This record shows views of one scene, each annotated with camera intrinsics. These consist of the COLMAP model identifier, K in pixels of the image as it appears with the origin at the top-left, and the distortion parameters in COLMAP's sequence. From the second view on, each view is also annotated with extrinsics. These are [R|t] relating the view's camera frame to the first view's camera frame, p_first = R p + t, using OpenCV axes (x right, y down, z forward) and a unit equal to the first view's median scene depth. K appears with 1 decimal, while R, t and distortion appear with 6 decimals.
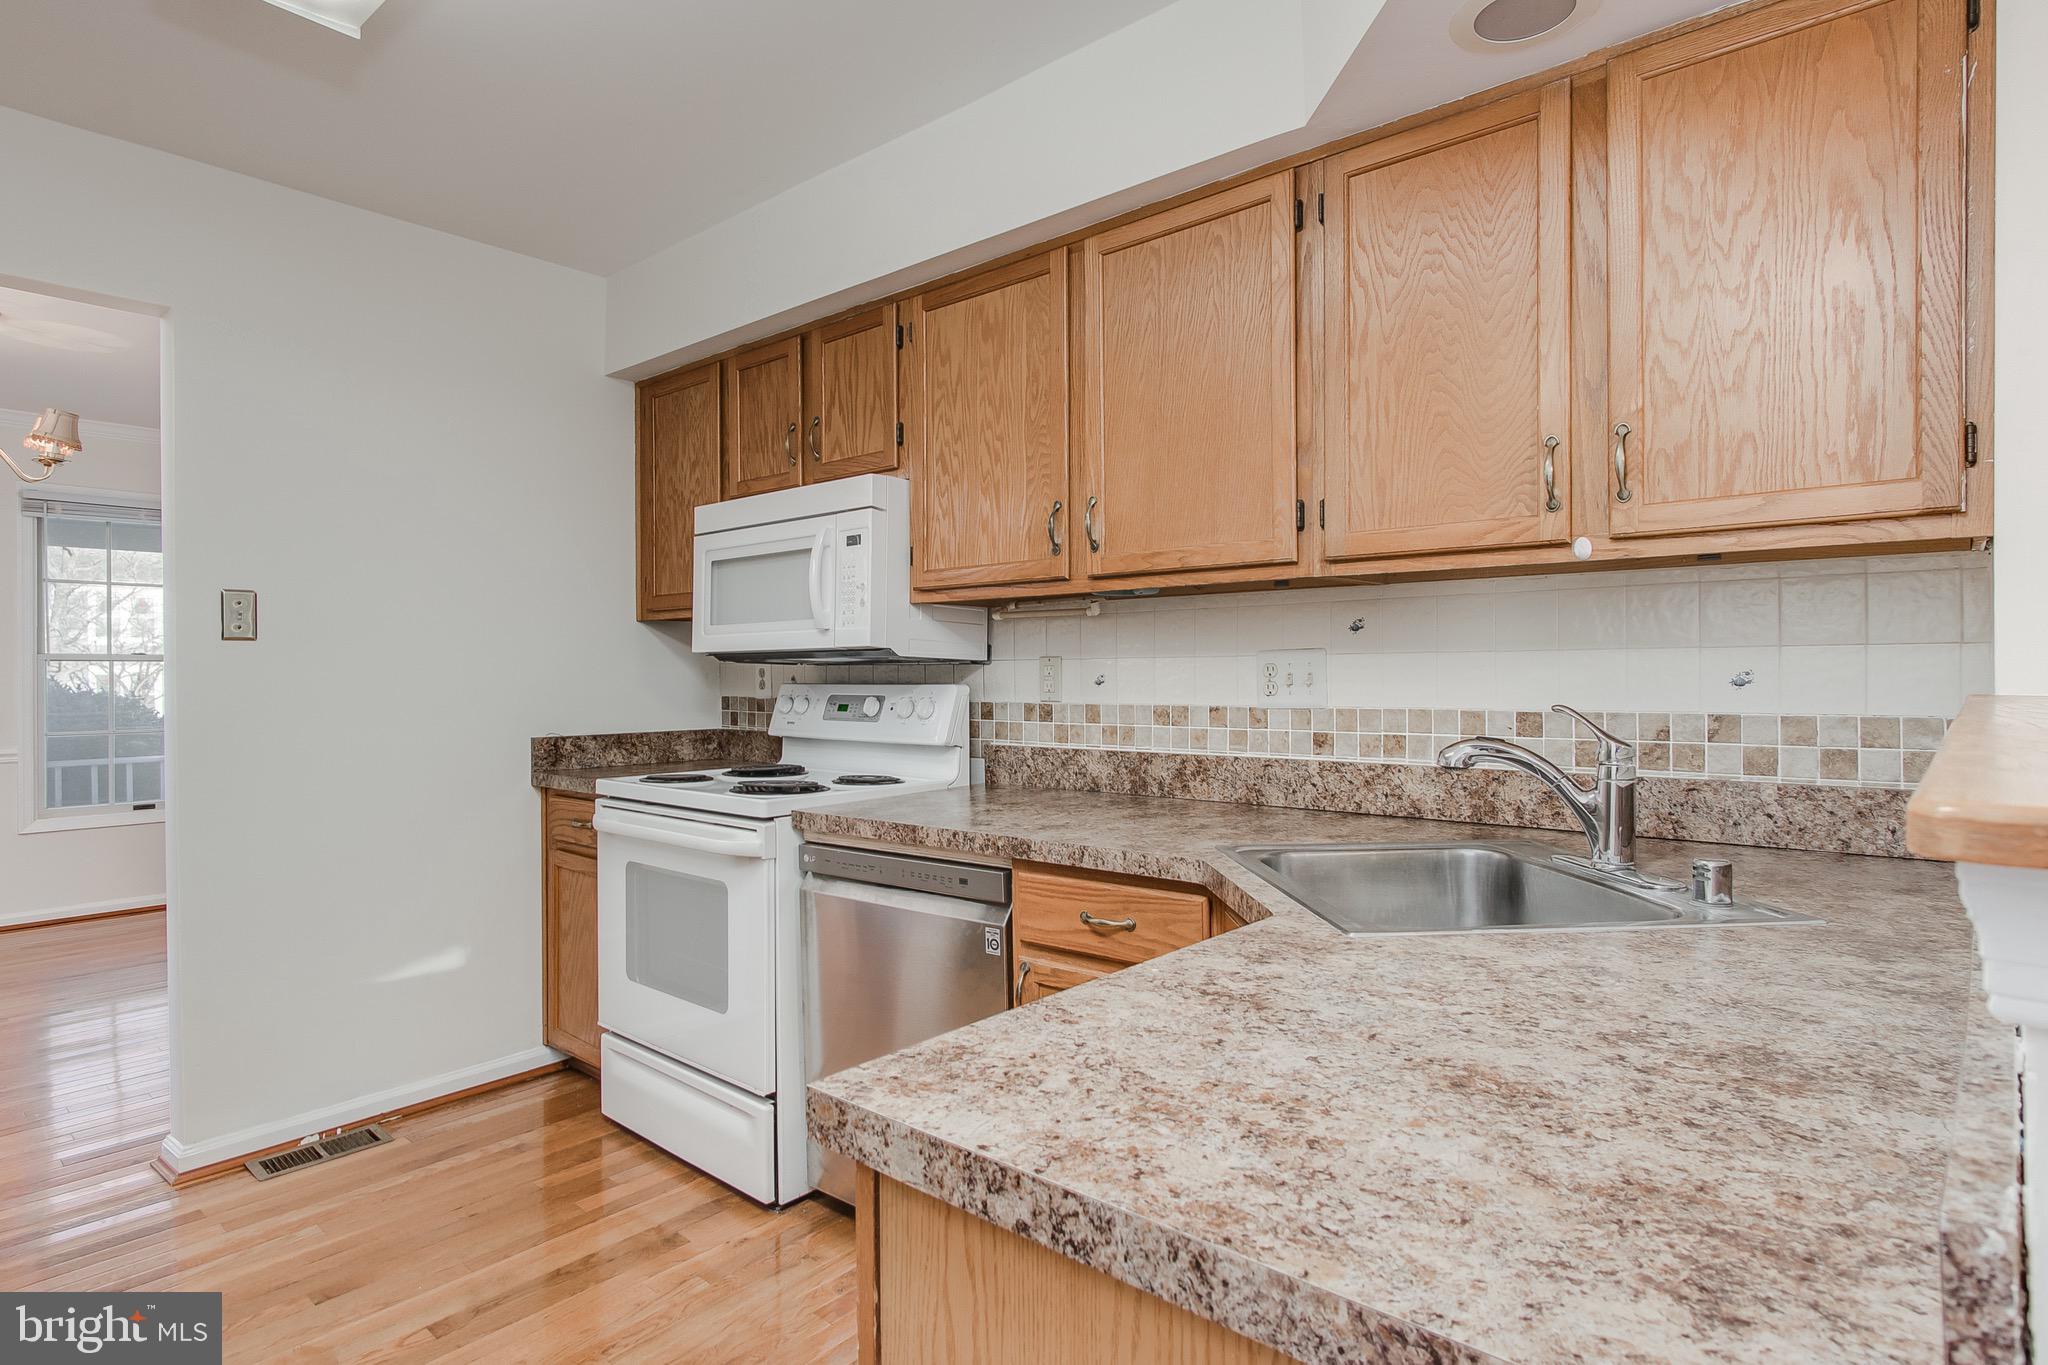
lens RADIAL K [[1088.2, 0, 1027.7], [0, 1088.2, 678.2], [0, 0, 1]] dist [0.004831, 0.002144]
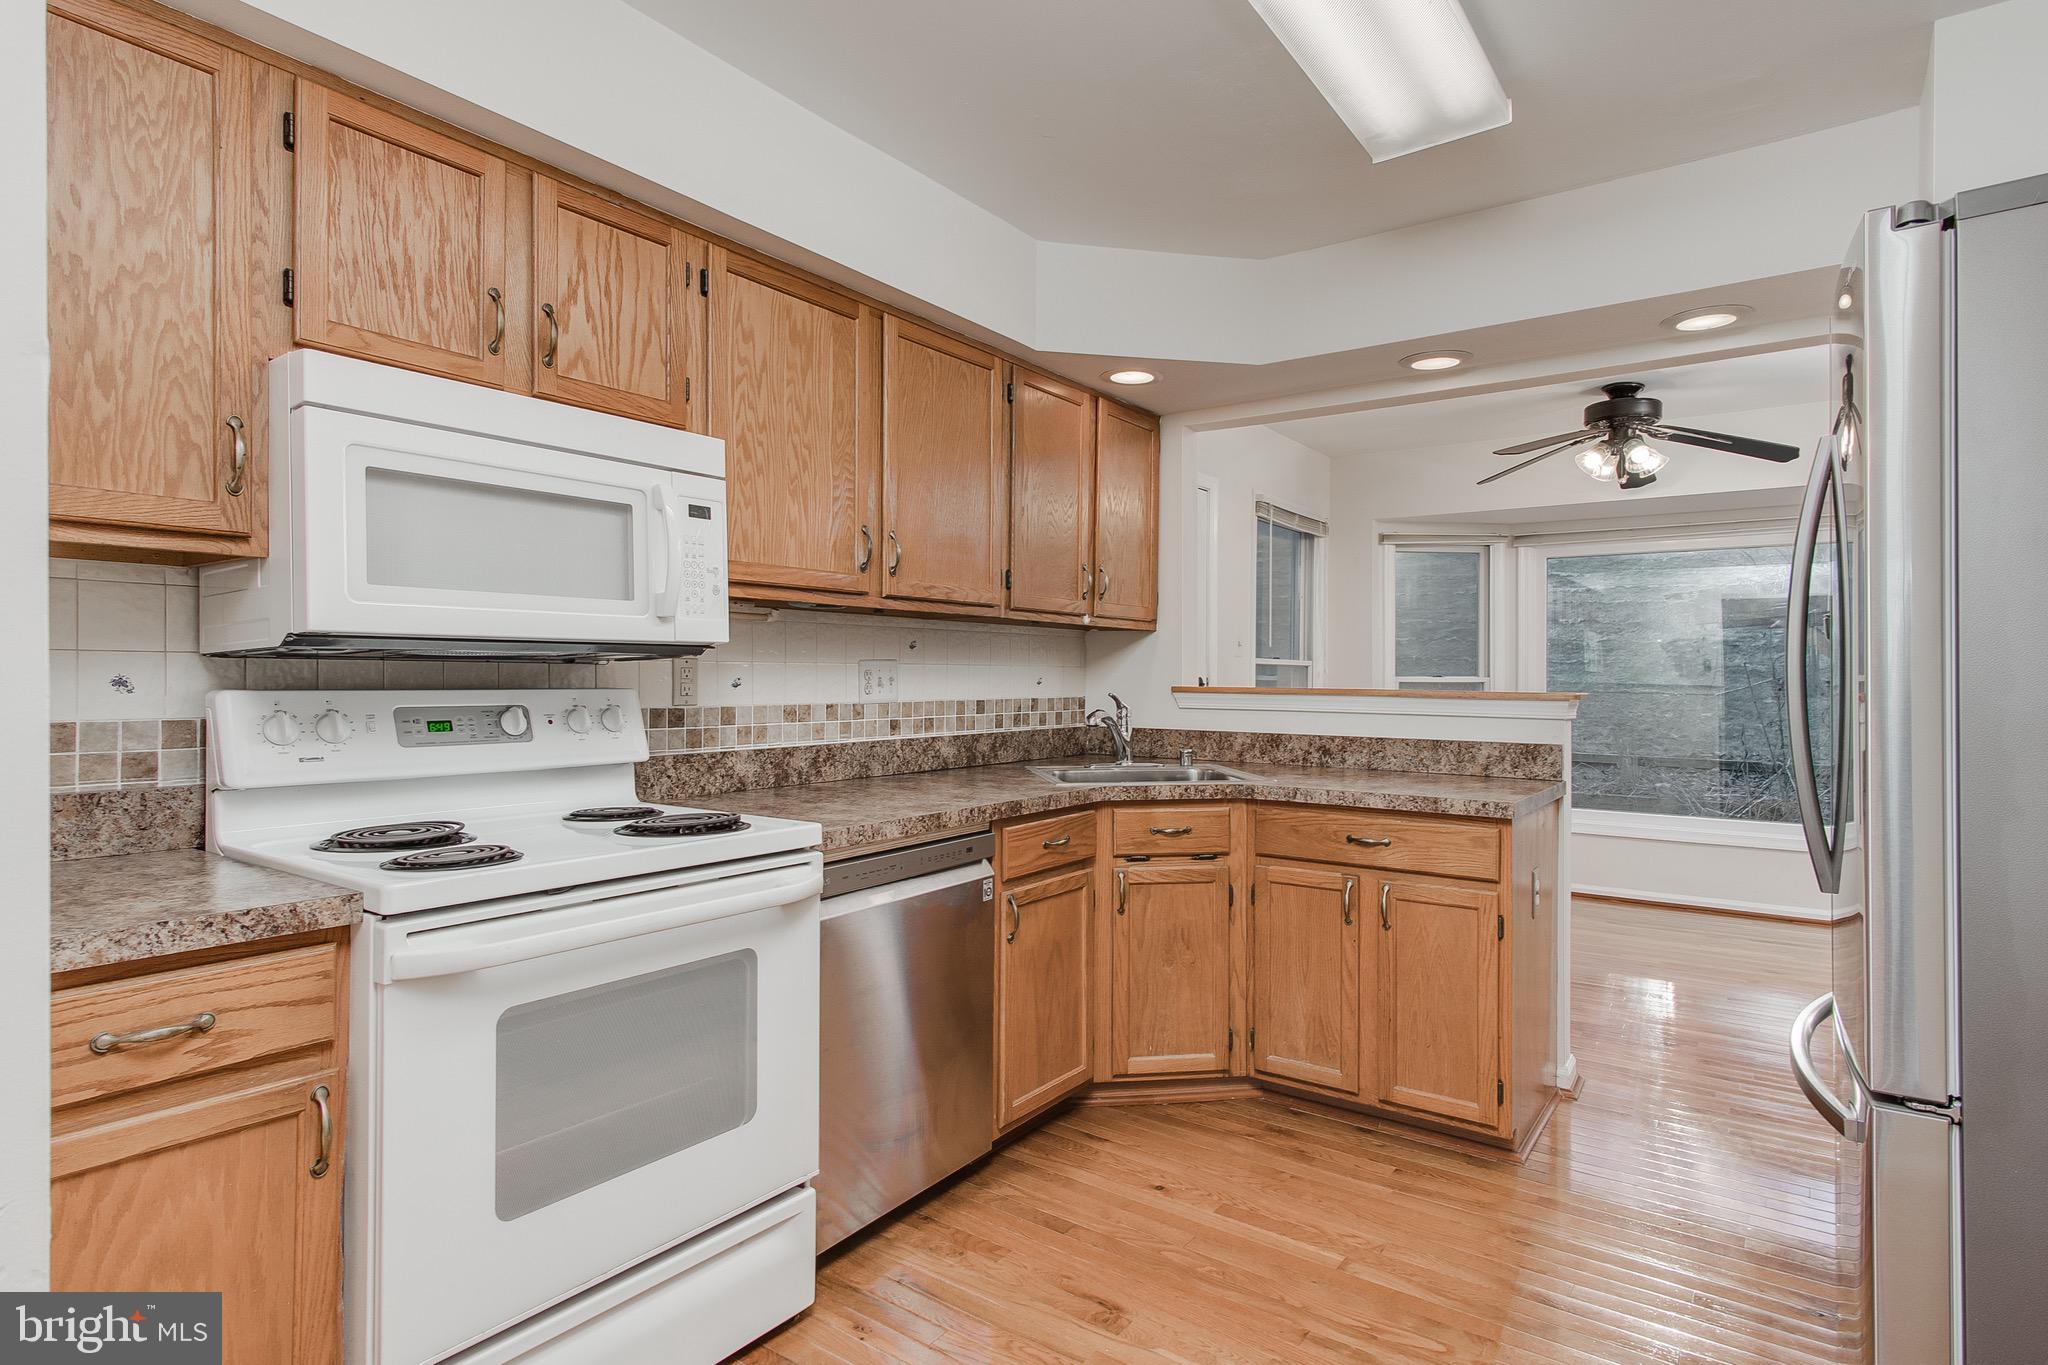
lens RADIAL K [[1088.2, 0, 1042.2], [0, 1088.2, 682.6], [0, 0, 1]] dist [0.004831, 0.002144]
pose [[-0.095031, -0.001010, 0.995474, -1.063804], [0.000716, 0.999999, 0.001082, 0.000729], [-0.995474, 0.000816, -0.095030, 0.871784]]
